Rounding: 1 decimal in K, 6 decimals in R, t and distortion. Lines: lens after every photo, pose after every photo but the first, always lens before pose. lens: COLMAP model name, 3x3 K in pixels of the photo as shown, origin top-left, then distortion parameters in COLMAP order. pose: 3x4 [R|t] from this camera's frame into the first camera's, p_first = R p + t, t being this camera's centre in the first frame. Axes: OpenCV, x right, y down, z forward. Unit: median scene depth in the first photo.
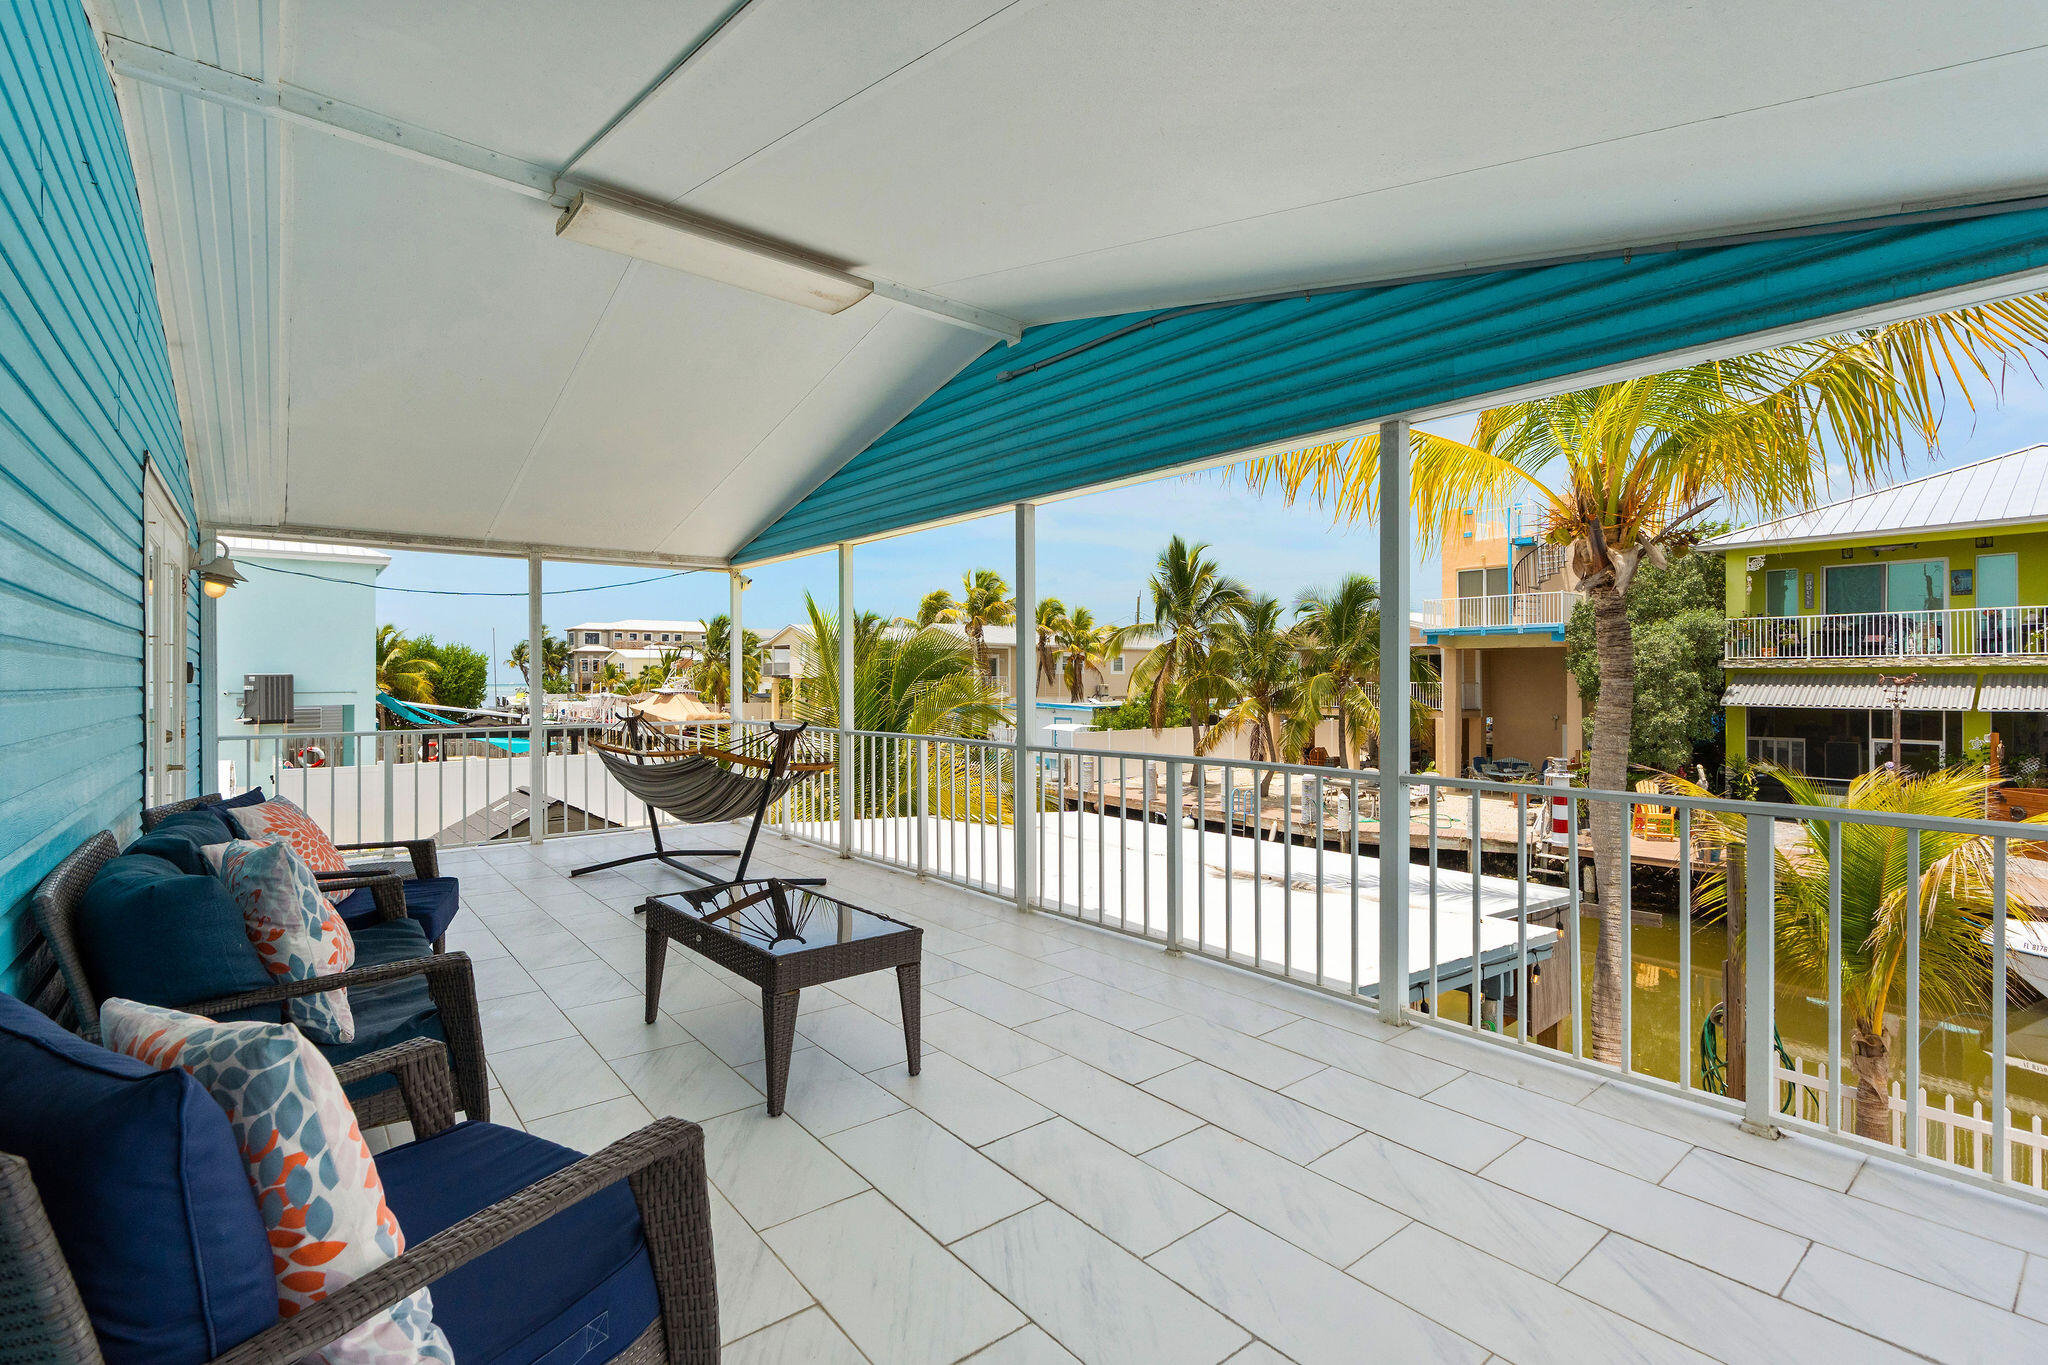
lens RADIAL K [[924.1, 0, 1024.0], [0, 924.1, 682.5], [0, 0, 1]] dist [0.001719, 0.000147]
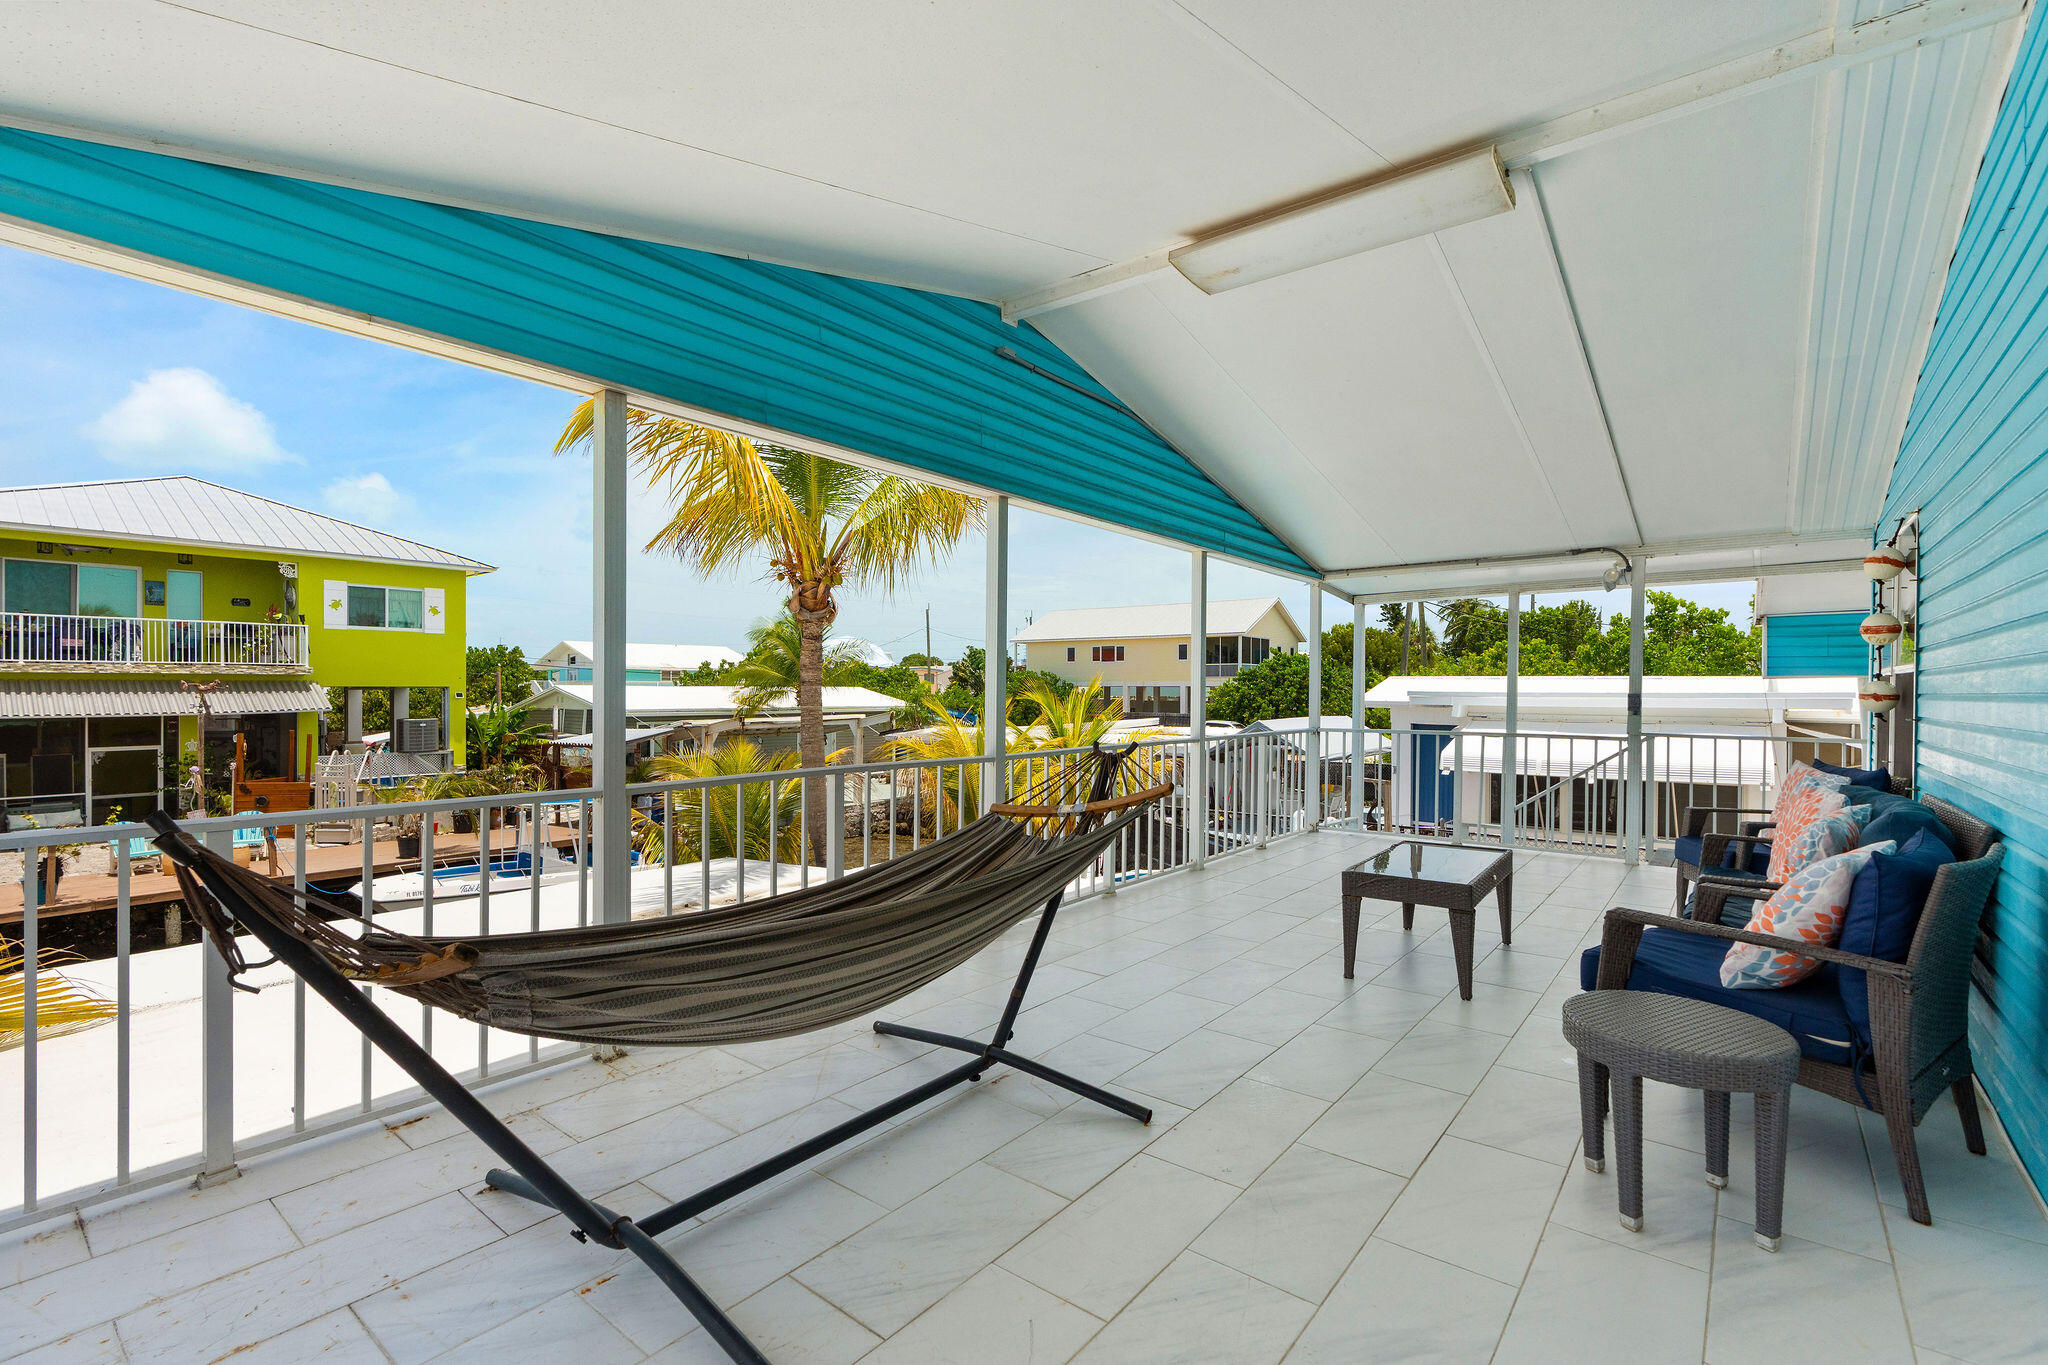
lens RADIAL K [[912.3, 0, 1024.0], [0, 912.3, 682.5], [0, 0, 1]] dist [-0.005530, -0.000280]
pose [[-0.222177, 0.003984, 0.974998, -0.213767], [0.002707, 0.999990, -0.003469, -0.000942], [-0.975003, 0.001869, -0.222185, 0.282154]]
